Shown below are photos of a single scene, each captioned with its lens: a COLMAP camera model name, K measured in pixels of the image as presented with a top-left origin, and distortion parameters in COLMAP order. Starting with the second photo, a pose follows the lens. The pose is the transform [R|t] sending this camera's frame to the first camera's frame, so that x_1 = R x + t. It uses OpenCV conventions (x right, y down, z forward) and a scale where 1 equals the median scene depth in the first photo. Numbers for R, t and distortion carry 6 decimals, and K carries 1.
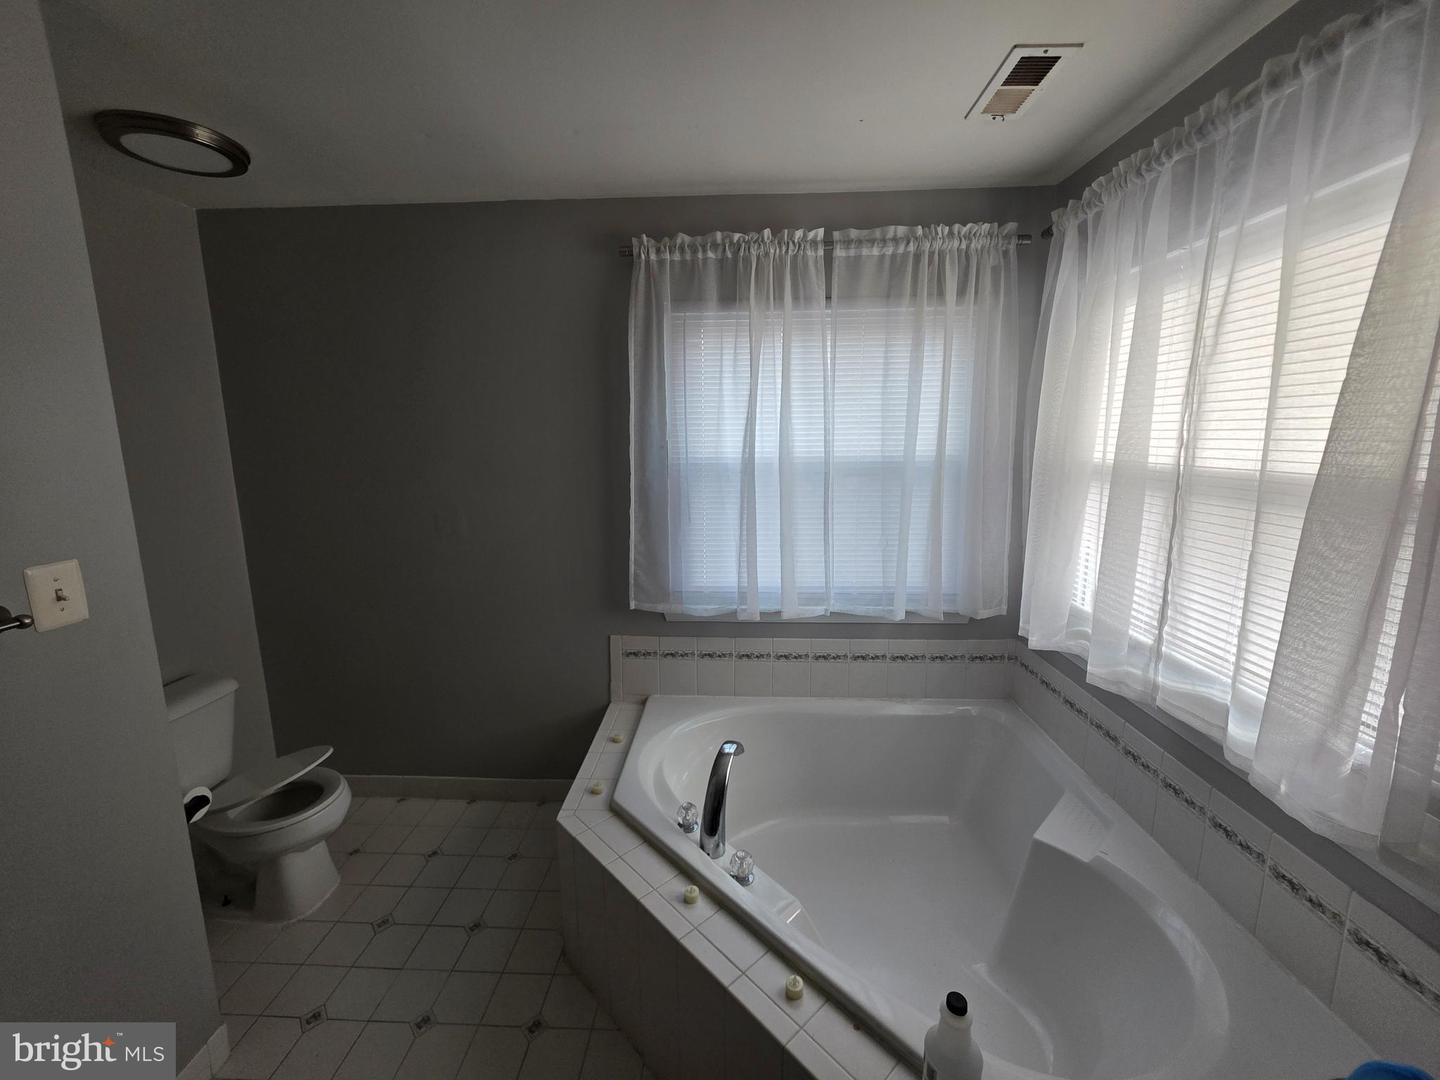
lens RADIAL K [[577.2, 0, 714.8], [0, 577.2, 534.5], [0, 0, 1]] dist [0.001649, 0.000669]
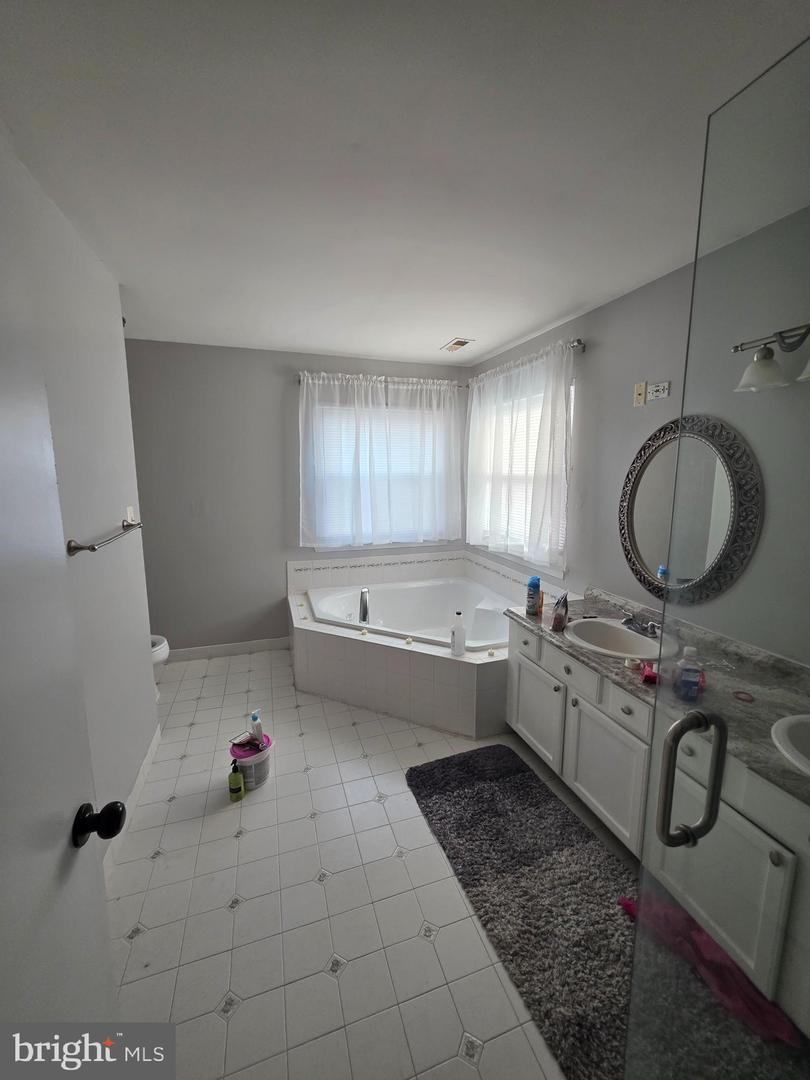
lens RADIAL K [[432.9, 0, 409.8], [0, 432.9, 541.4], [0, 0, 1]] dist [0.001649, 0.000669]
pose [[0.930044, -0.052554, 0.363670, -0.391806], [0.054799, 0.998489, 0.004148, 0.143992], [-0.363339, 0.016071, 0.931518, -0.674772]]
